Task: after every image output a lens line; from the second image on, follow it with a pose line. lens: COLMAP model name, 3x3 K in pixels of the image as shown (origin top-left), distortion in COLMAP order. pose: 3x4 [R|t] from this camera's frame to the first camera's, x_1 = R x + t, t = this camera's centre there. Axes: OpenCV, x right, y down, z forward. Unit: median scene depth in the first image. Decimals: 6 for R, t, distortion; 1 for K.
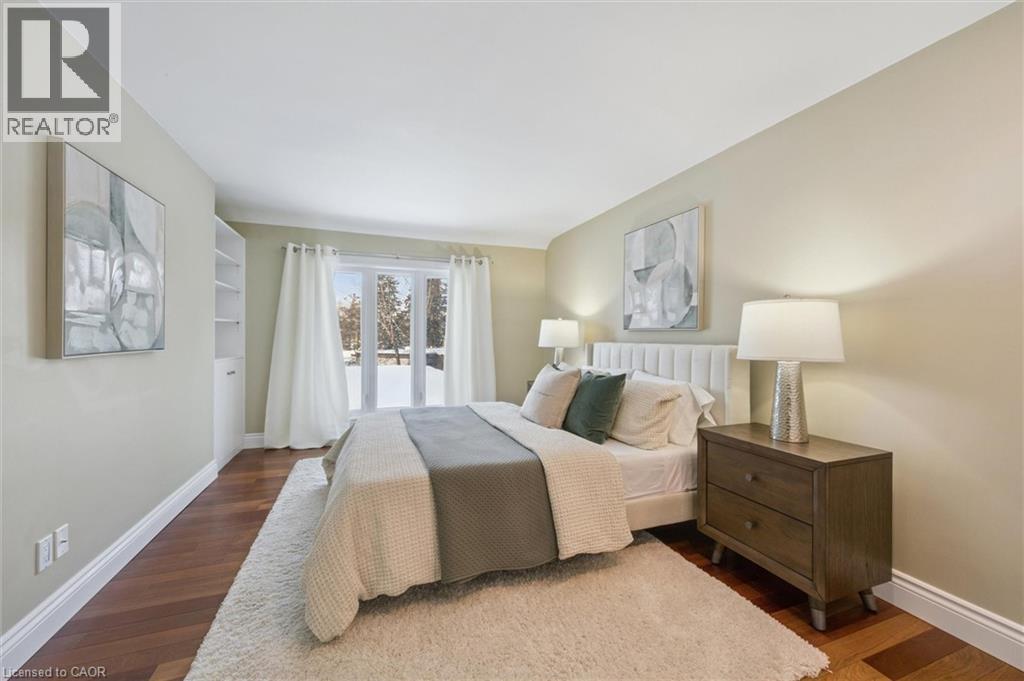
lens RADIAL K [[408.0, 0, 514.5], [0, 408.0, 335.0], [0, 0, 1]] dist [0.000417, 0.000130]
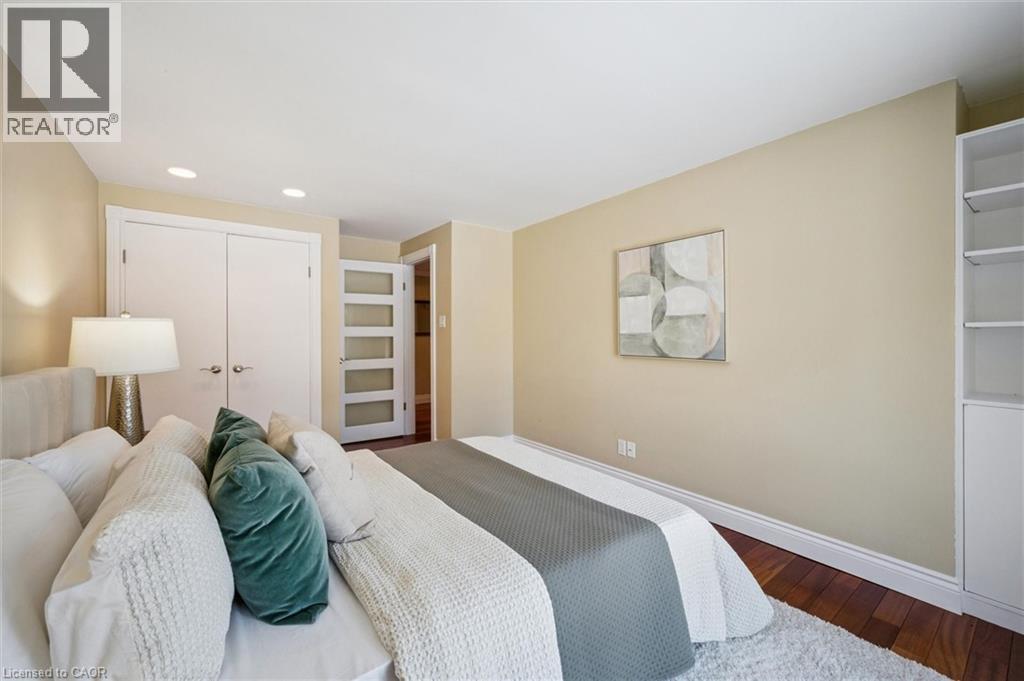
lens RADIAL K [[408.0, 0, 514.5], [0, 408.0, 335.0], [0, 0, 1]] dist [0.000417, 0.000130]
pose [[-0.958511, 0.003854, -0.285028, -0.007334], [0.004661, 0.999987, -0.002152, -0.042676], [0.285016, -0.003391, -0.958517, 2.332839]]
